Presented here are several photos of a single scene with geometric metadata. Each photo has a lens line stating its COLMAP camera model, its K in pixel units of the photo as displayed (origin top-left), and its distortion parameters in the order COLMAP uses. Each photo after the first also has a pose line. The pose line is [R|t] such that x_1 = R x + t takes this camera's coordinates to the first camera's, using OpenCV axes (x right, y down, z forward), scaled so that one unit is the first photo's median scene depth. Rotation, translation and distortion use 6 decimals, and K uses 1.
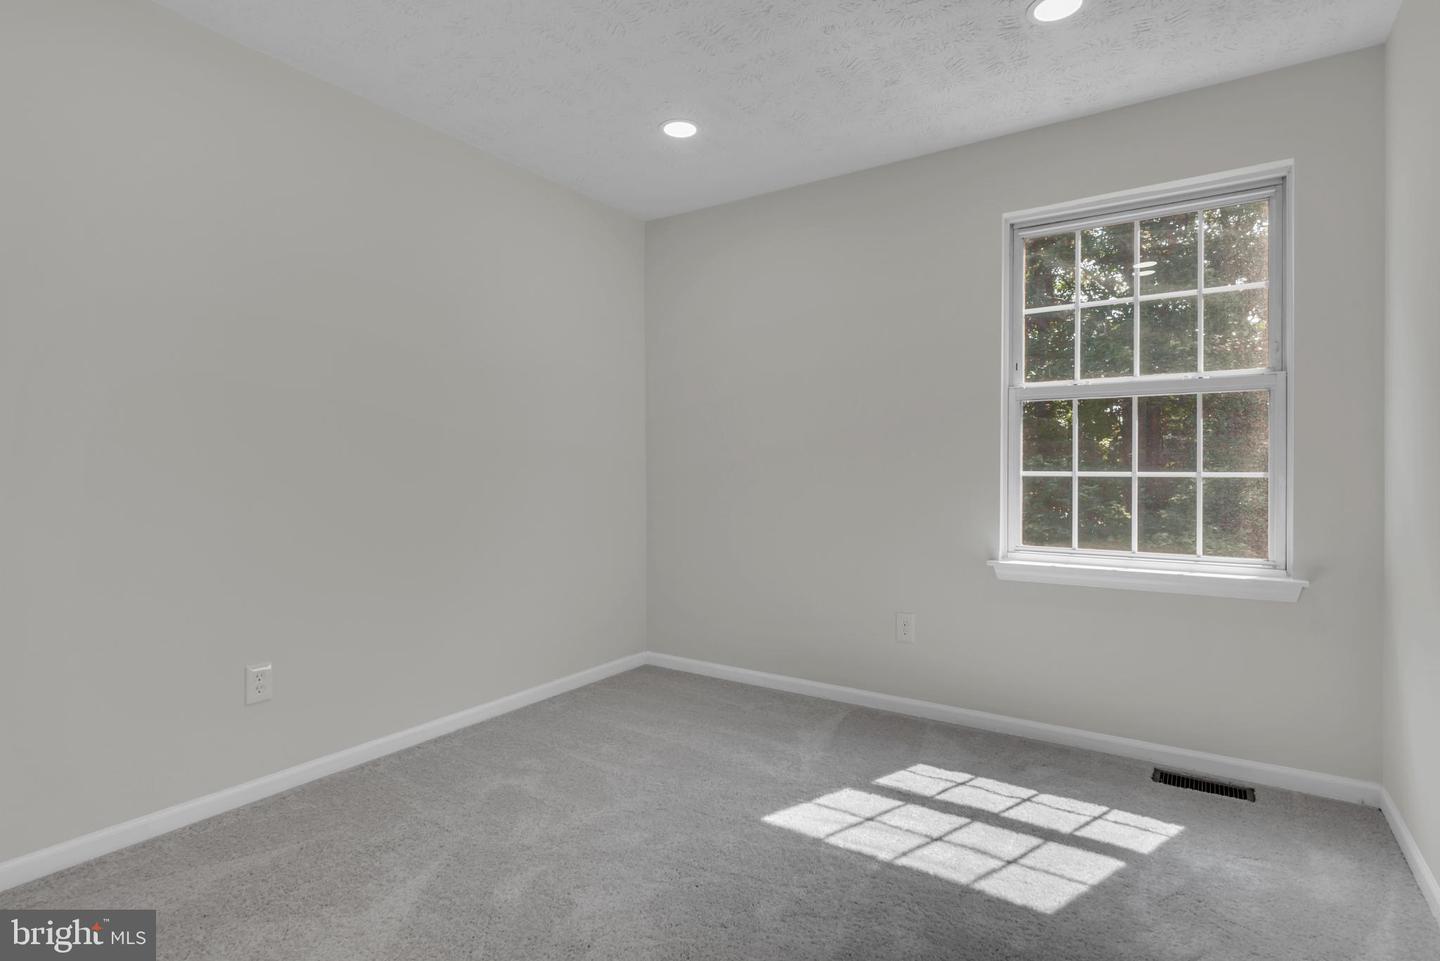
lens RADIAL K [[718.6, 0, 720.4], [0, 718.6, 497.7], [0, 0, 1]] dist [-0.047830, 0.000319]
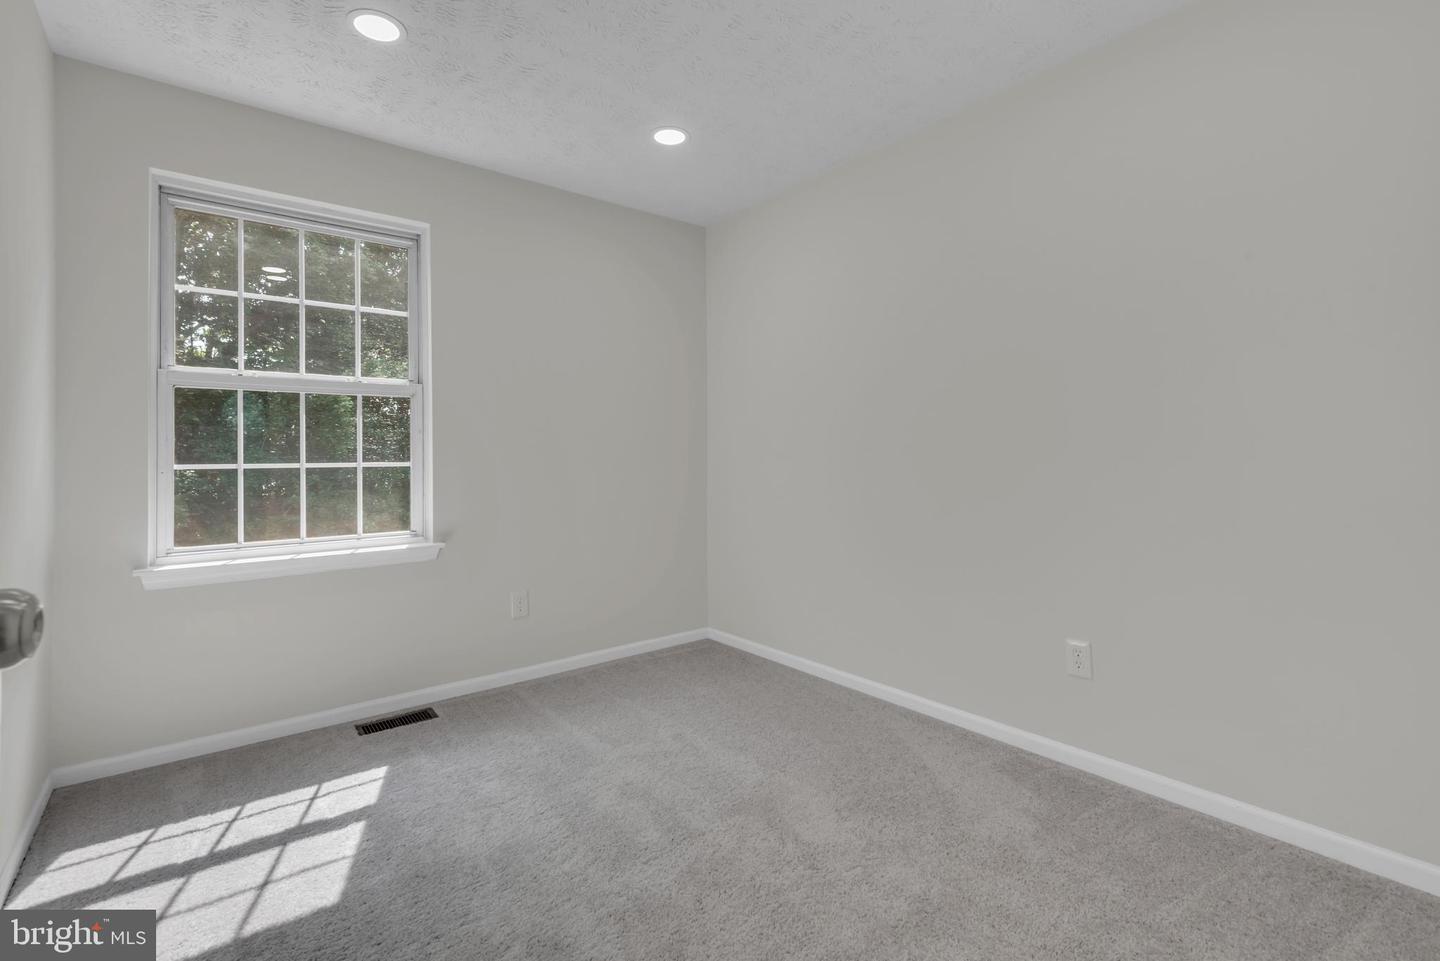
lens RADIAL K [[641.1, 0, 717.0], [0, 641.1, 465.7], [0, 0, 1]] dist [-0.001272, -0.001244]
pose [[0.257858, -0.012165, 0.966106, -0.190670], [0.045132, 0.998981, 0.000533, -0.005156], [-0.965128, 0.043465, 0.258144, 0.146855]]
